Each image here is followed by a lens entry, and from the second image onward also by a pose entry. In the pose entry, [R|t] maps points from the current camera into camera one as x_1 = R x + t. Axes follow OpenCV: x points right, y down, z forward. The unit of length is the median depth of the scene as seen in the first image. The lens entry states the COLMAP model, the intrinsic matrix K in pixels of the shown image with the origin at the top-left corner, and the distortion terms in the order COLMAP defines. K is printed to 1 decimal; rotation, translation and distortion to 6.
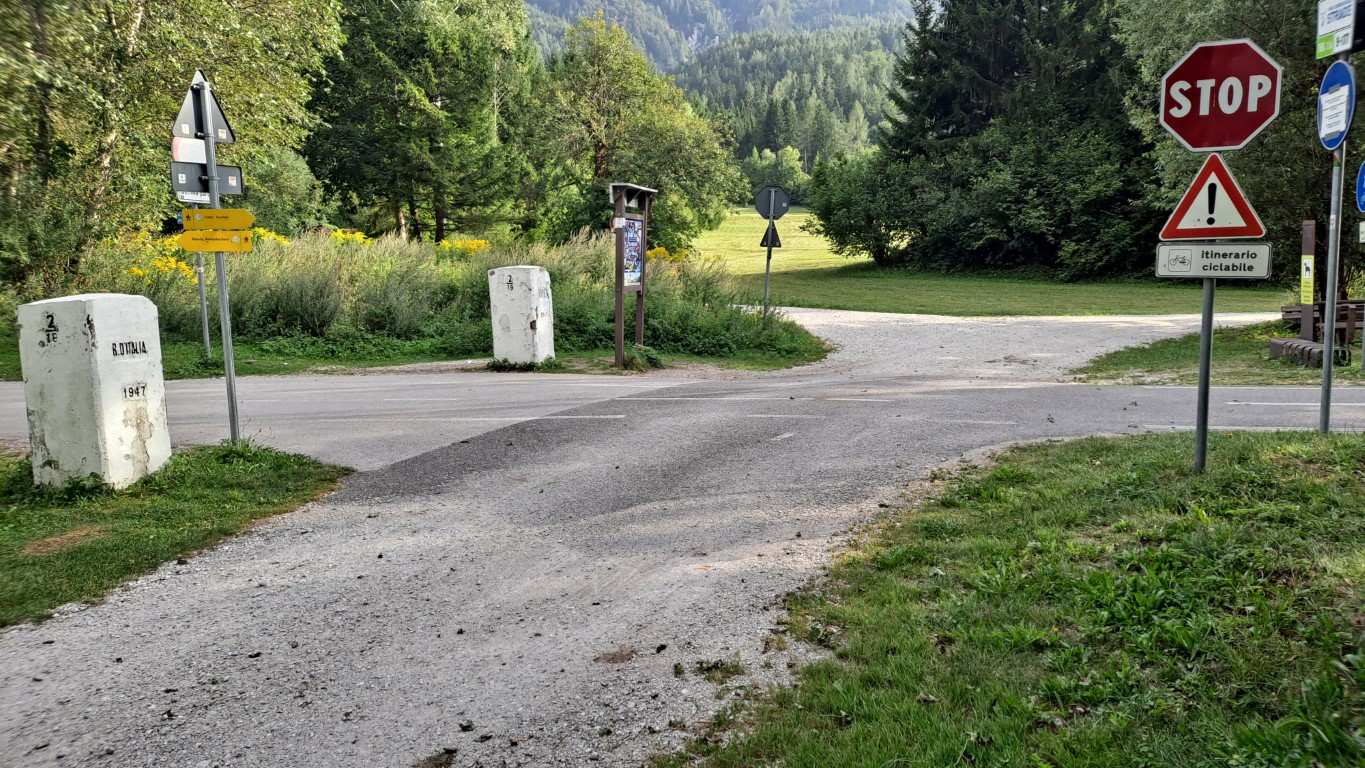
lens RADIAL K [[937.2, 0, 687.3], [0, 937.2, 393.5], [0, 0, 1]] dist [0.008986, -0.008555]
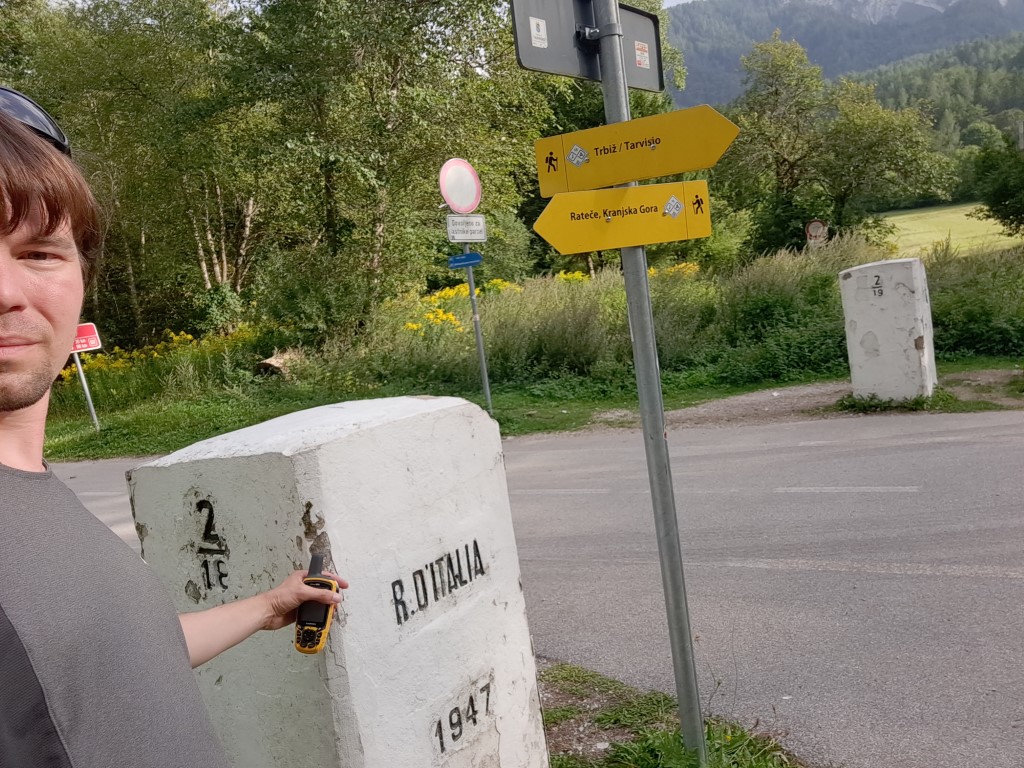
lens RADIAL K [[698.7, 0, 510.7], [0, 698.7, 382.4], [0, 0, 1]] dist [0.012948, 0.000631]
pose [[0.922332, -0.074150, -0.379217, -0.187909], [0.070769, 0.997231, -0.022868, -0.040932], [0.379863, -0.005745, 0.925025, 0.311493]]
